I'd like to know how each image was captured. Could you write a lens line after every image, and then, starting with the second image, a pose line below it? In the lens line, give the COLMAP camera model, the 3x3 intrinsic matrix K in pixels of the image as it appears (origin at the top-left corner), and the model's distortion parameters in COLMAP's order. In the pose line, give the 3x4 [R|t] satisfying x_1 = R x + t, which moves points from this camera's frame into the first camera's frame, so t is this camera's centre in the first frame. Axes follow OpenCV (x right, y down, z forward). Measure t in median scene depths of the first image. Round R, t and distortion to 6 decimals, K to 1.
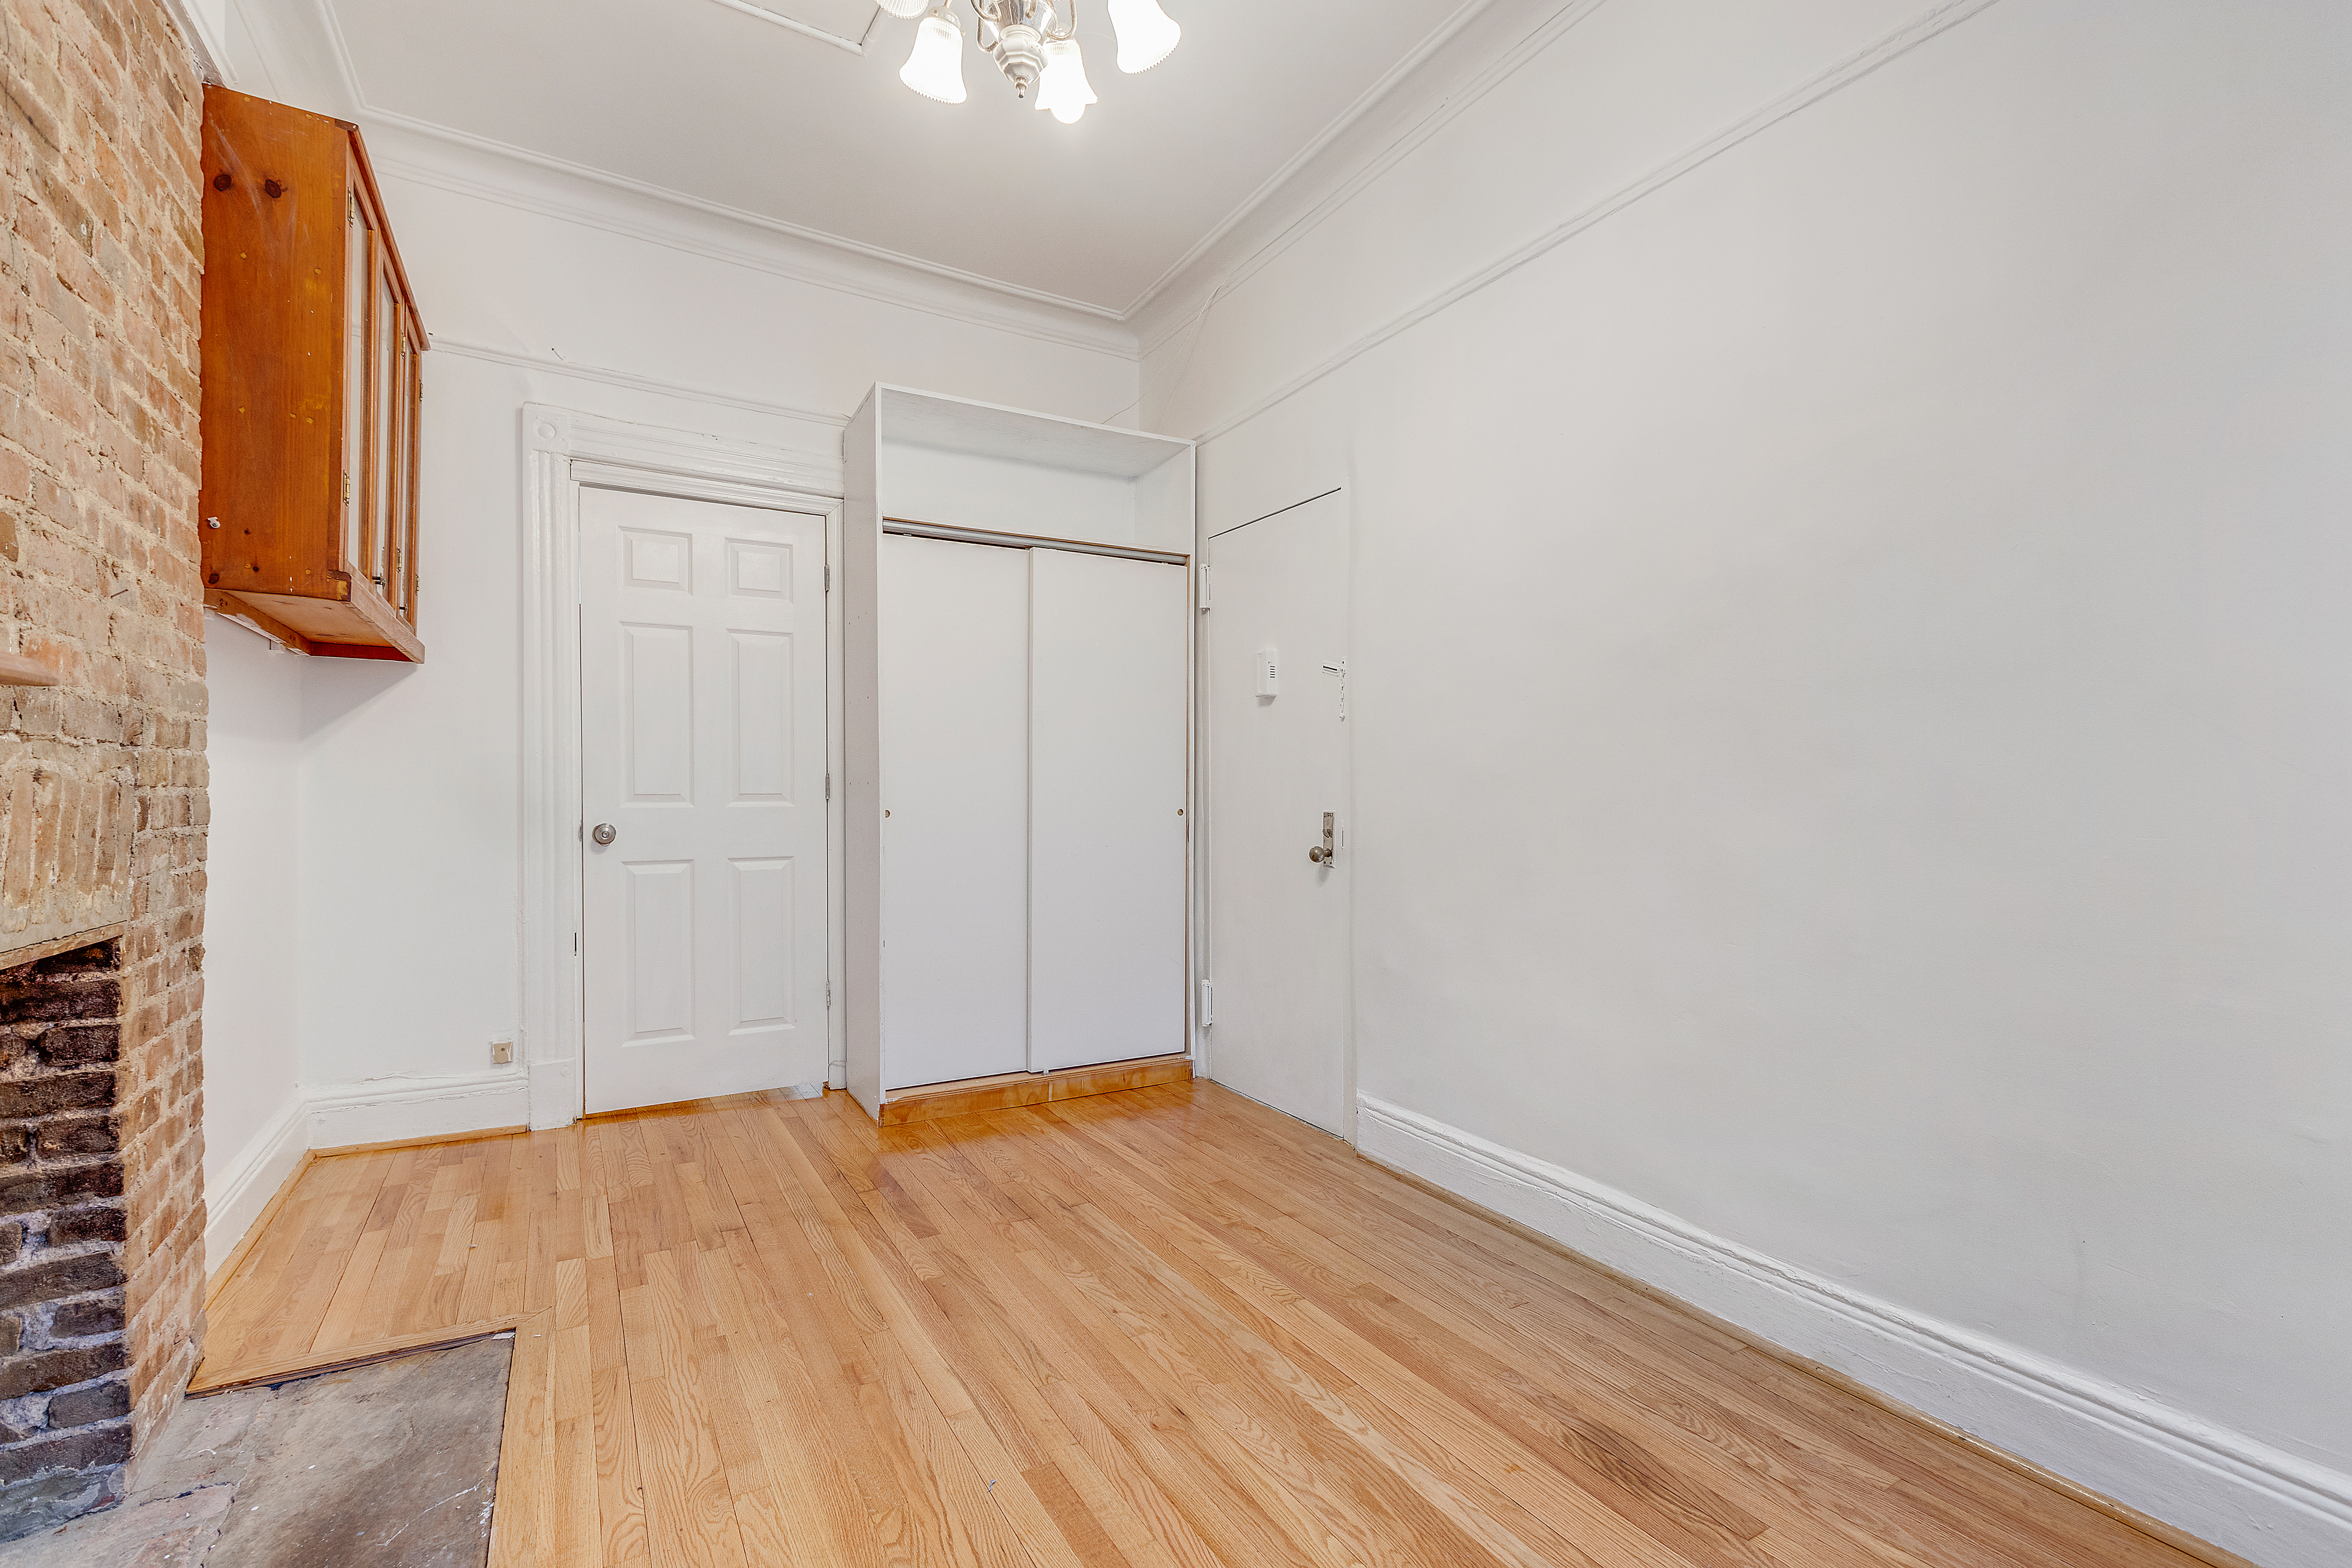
lens RADIAL K [[1052.5, 0, 1181.2], [0, 1052.5, 805.1], [0, 0, 1]] dist [-0.000763, 0.000075]
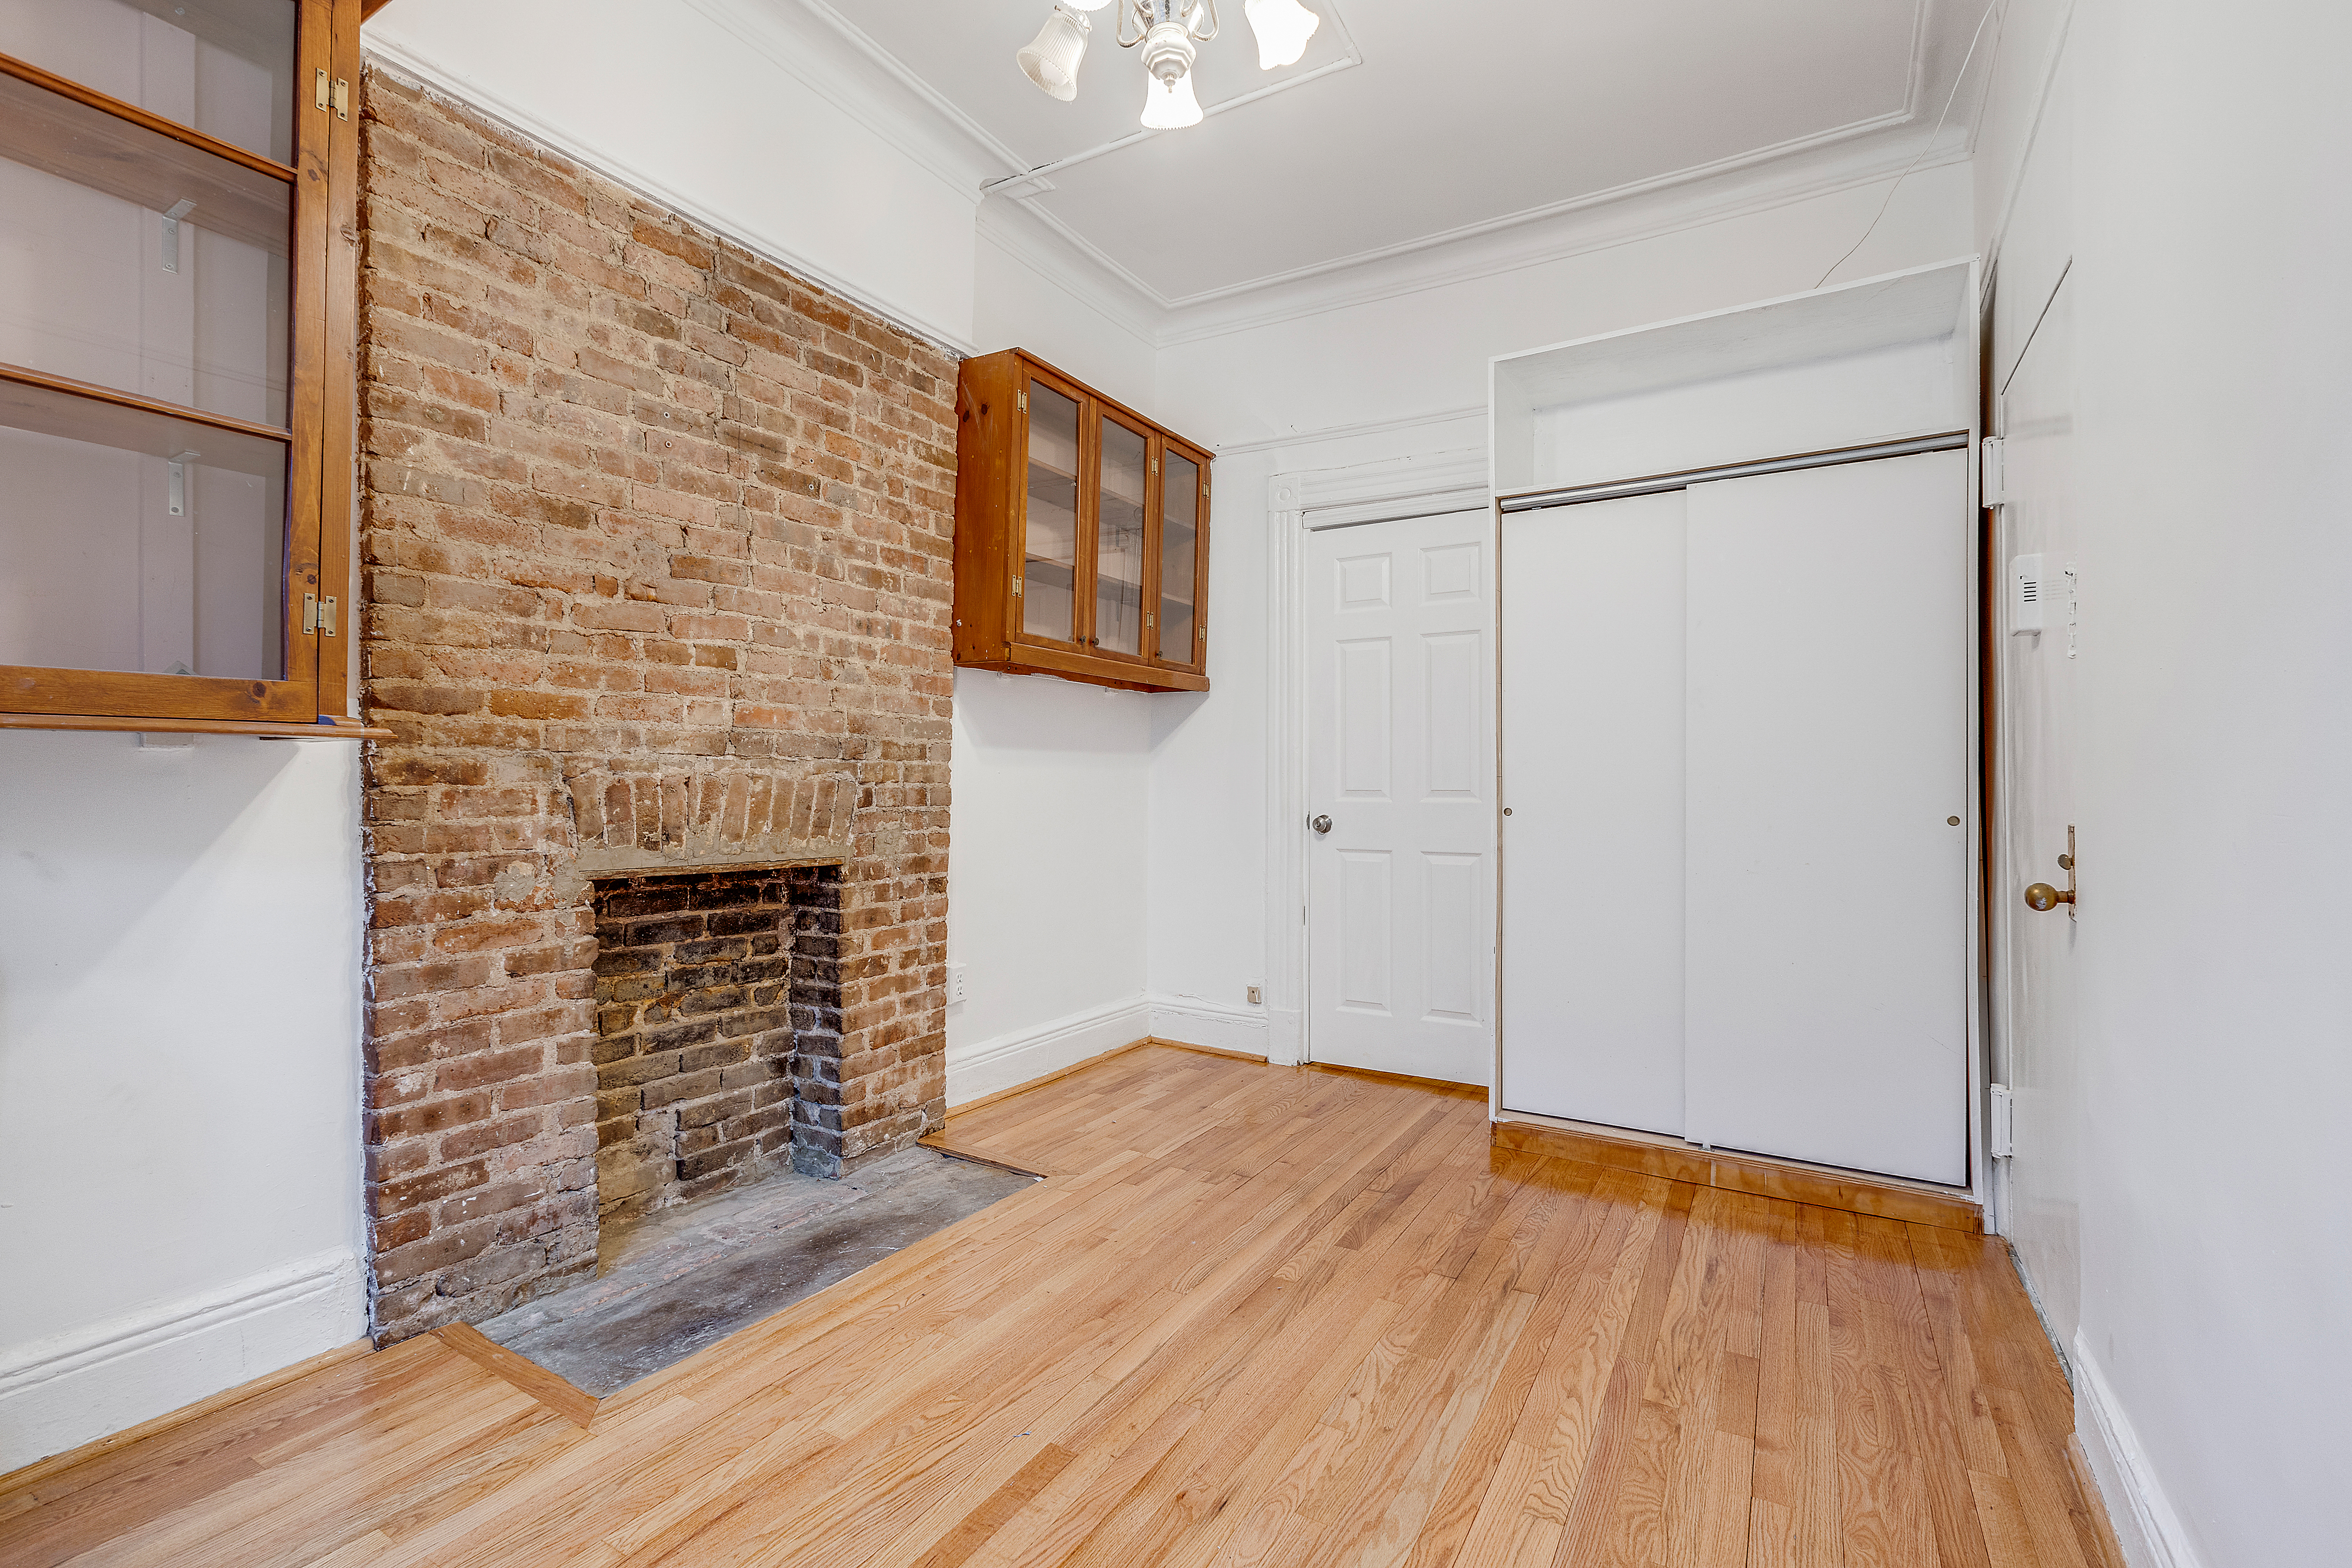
lens RADIAL K [[1054.1, 0, 1176.0], [0, 1054.1, 784.0], [0, 0, 1]] dist [-0.003268, 0.000001]
pose [[0.477970, -0.001992, -0.878374, 0.518303], [-0.015037, 0.999832, -0.010450, -0.002901], [0.878248, 0.018203, 0.477859, 0.381650]]
